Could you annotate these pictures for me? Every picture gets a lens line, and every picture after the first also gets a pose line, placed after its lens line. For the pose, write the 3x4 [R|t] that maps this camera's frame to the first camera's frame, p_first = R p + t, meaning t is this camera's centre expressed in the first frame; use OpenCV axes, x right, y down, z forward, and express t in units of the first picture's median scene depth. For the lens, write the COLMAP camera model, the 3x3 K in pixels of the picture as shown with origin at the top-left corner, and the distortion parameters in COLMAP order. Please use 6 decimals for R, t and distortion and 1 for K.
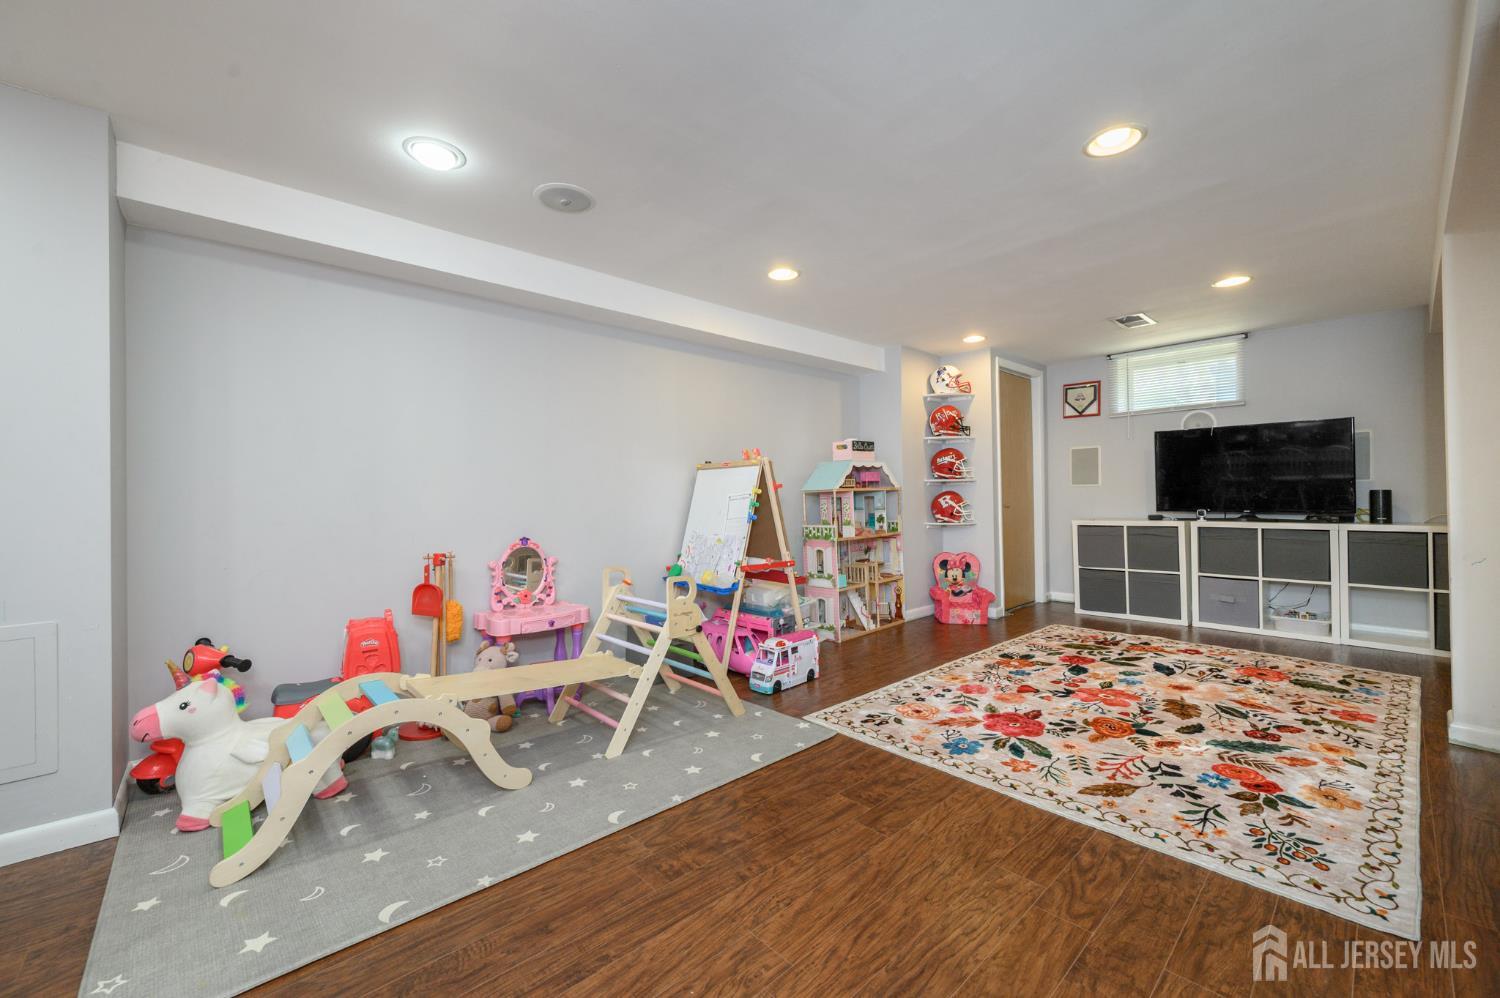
lens RADIAL K [[590.8, 0, 748.4], [0, 590.8, 495.5], [0, 0, 1]] dist [-0.001056, 0.000137]
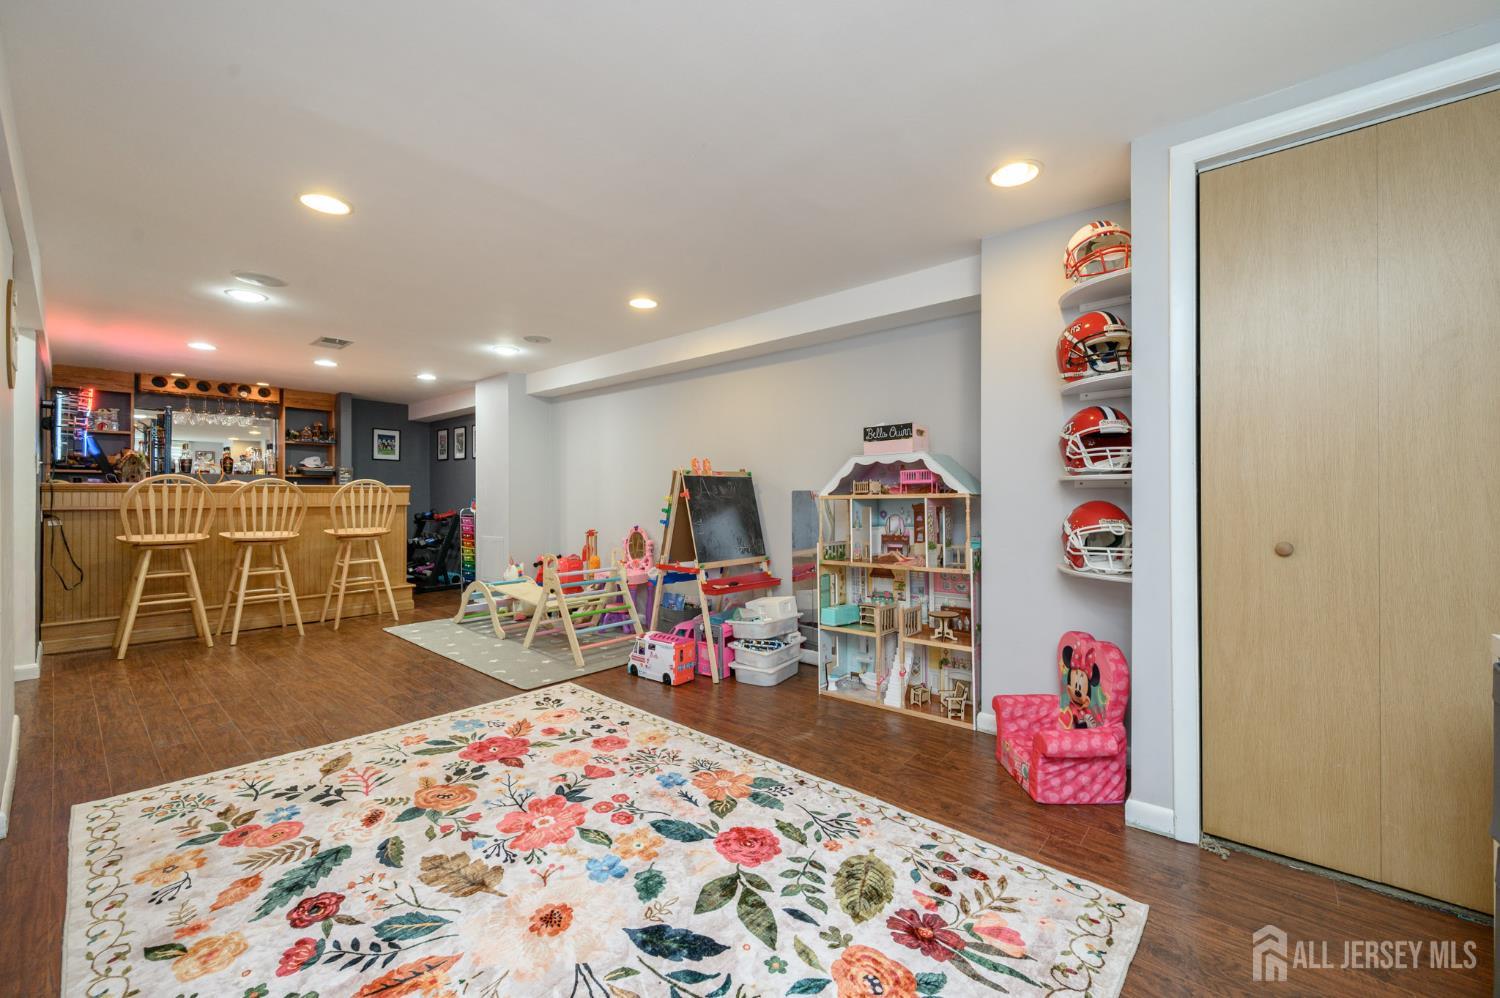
lens RADIAL K [[590.8, 0, 748.4], [0, 590.8, 495.5], [0, 0, 1]] dist [-0.001056, 0.000137]
pose [[0.120805, 0.013060, -0.992590, 1.448779], [0.003057, 0.999904, 0.013528, -0.035546], [0.992672, -0.004669, 0.120754, 1.298909]]
